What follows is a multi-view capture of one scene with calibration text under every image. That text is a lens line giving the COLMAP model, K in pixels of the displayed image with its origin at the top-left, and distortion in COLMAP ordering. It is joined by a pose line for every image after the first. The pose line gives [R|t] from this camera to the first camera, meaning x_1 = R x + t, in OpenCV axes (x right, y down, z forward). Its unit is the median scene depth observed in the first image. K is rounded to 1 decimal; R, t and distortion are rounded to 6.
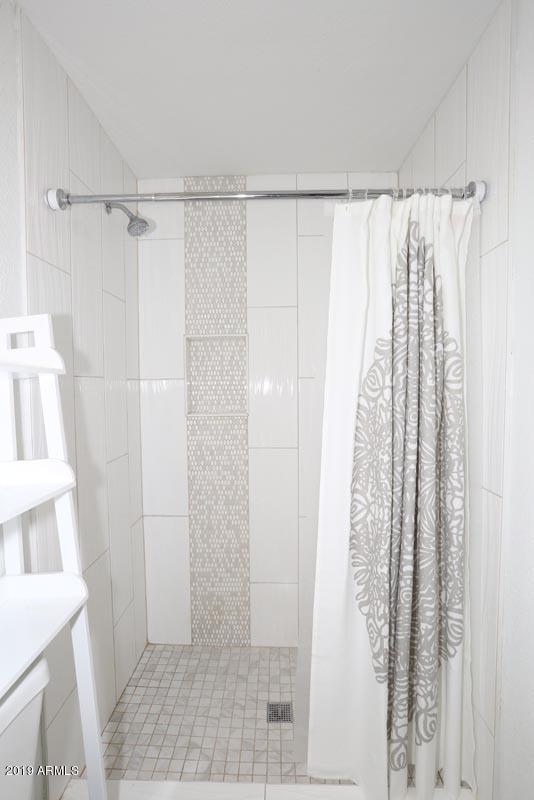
lens RADIAL K [[426.5, 0, 263.9], [0, 426.5, 405.3], [0, 0, 1]] dist [-0.043346, 0.006525]
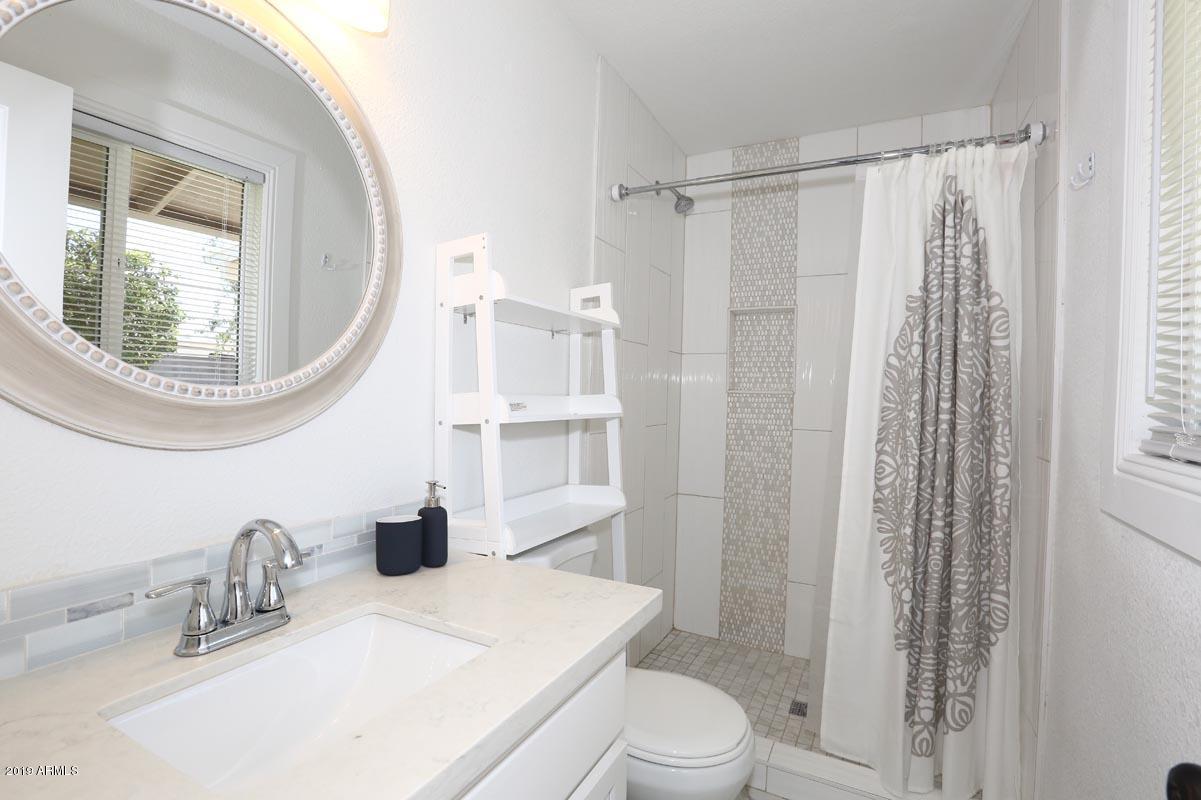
lens RADIAL K [[553.0, 0, 598.3], [0, 553.0, 390.9], [0, 0, 1]] dist [-0.015118, 0.001423]
pose [[0.901513, 0.038662, -0.431021, 0.172695], [-0.058568, 0.997738, -0.033003, 0.148076], [0.428770, 0.054996, 0.901738, -0.456167]]
